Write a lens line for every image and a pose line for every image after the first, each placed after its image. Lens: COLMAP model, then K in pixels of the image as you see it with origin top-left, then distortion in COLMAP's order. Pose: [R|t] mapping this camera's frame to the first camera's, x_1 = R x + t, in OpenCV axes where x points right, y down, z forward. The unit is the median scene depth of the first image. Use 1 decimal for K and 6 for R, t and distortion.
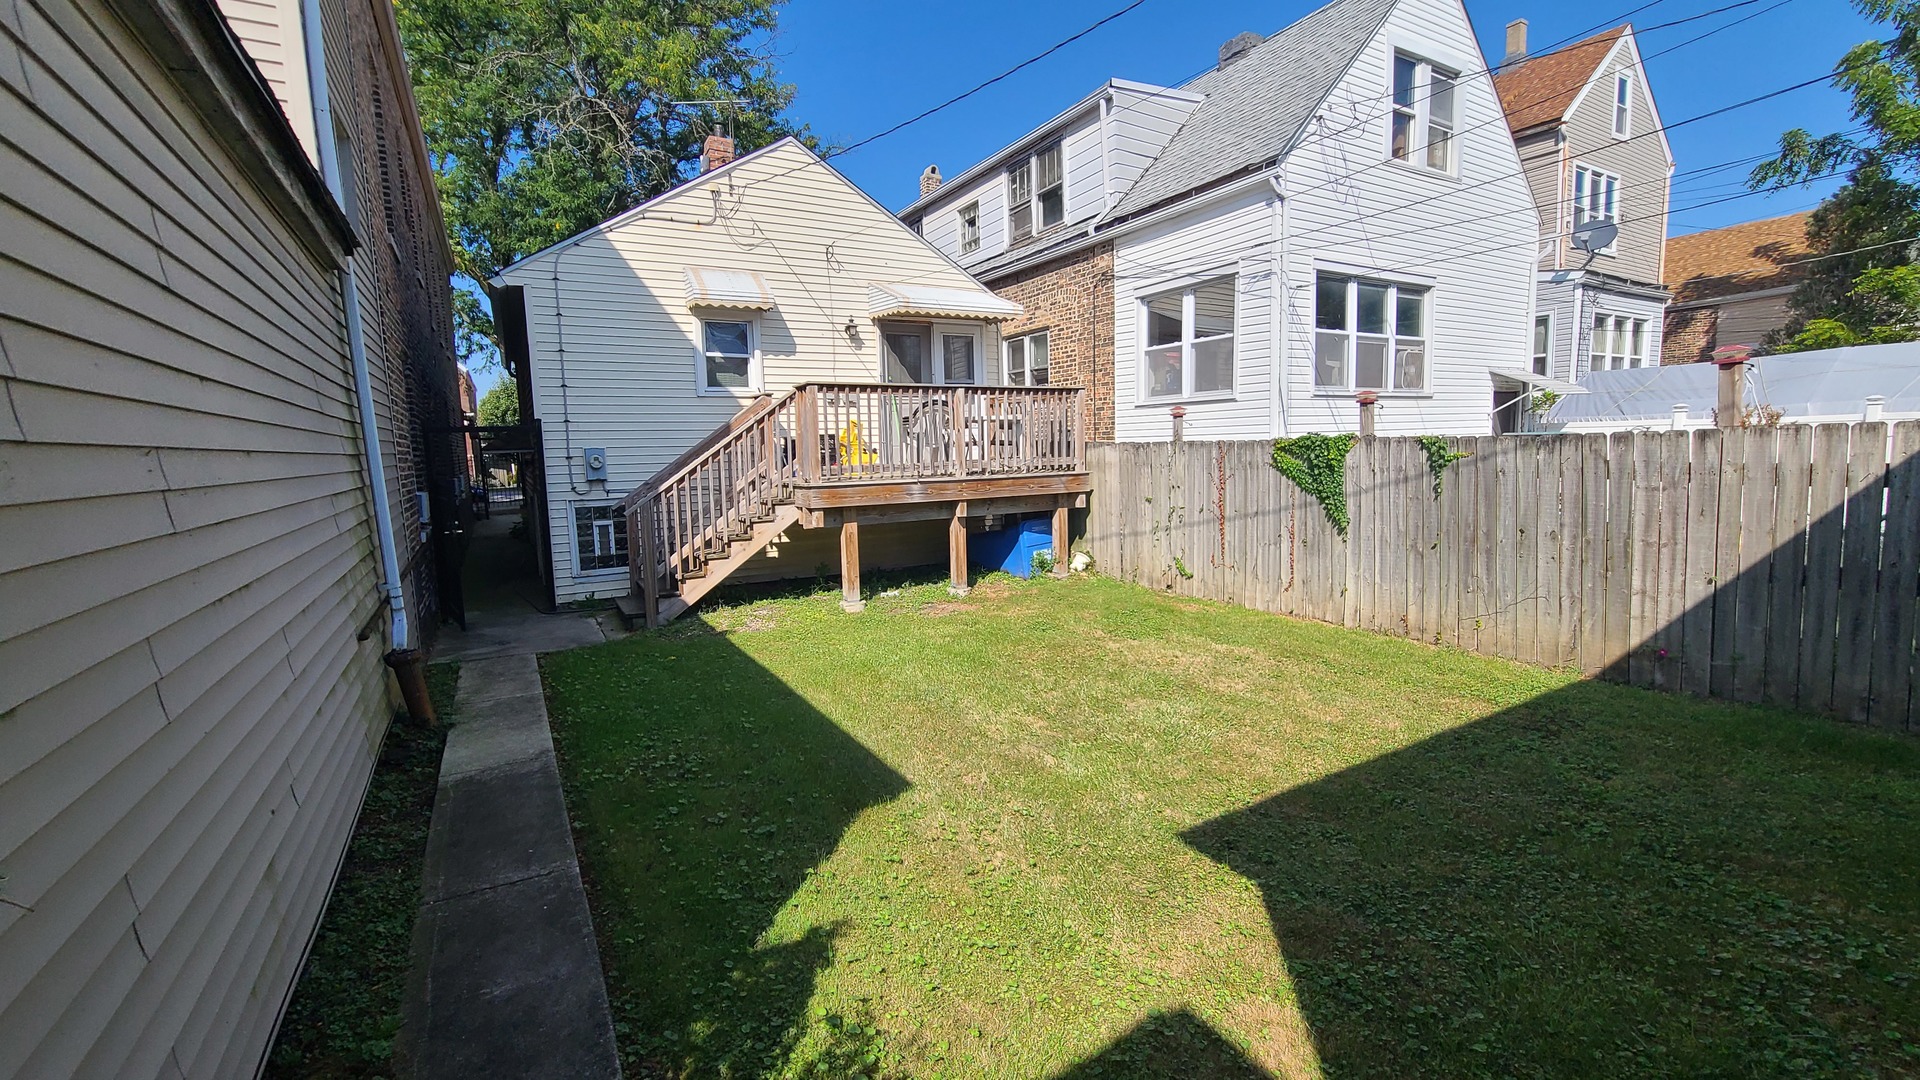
lens RADIAL K [[786.4, 0, 957.8], [0, 786.4, 530.7], [0, 0, 1]] dist [-0.003039, -0.000374]
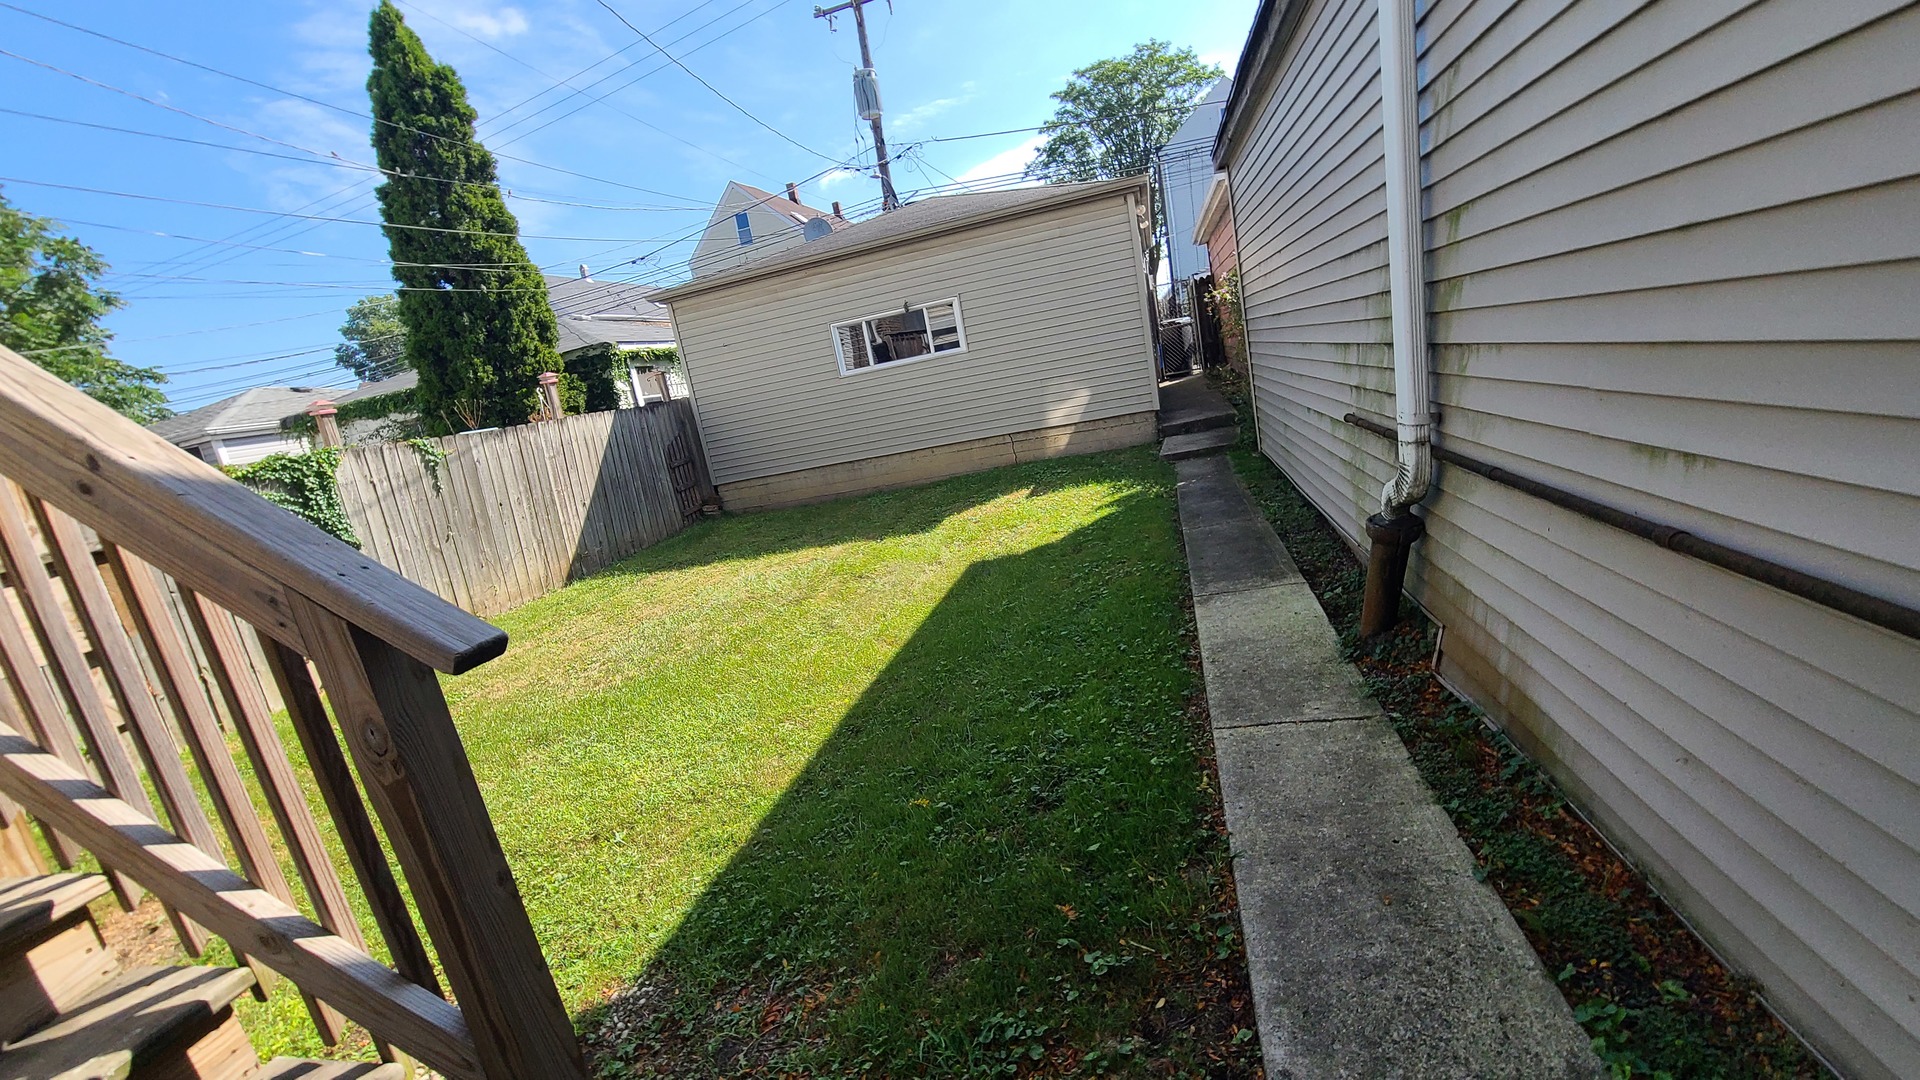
lens RADIAL K [[786.4, 0, 961.2], [0, 786.4, 547.0], [0, 0, 1]] dist [-0.003039, -0.000374]
pose [[-0.700201, 0.011445, 0.713854, -0.996364], [0.272637, 0.928382, 0.252538, -0.072625], [-0.659839, 0.371450, -0.653174, 1.787428]]
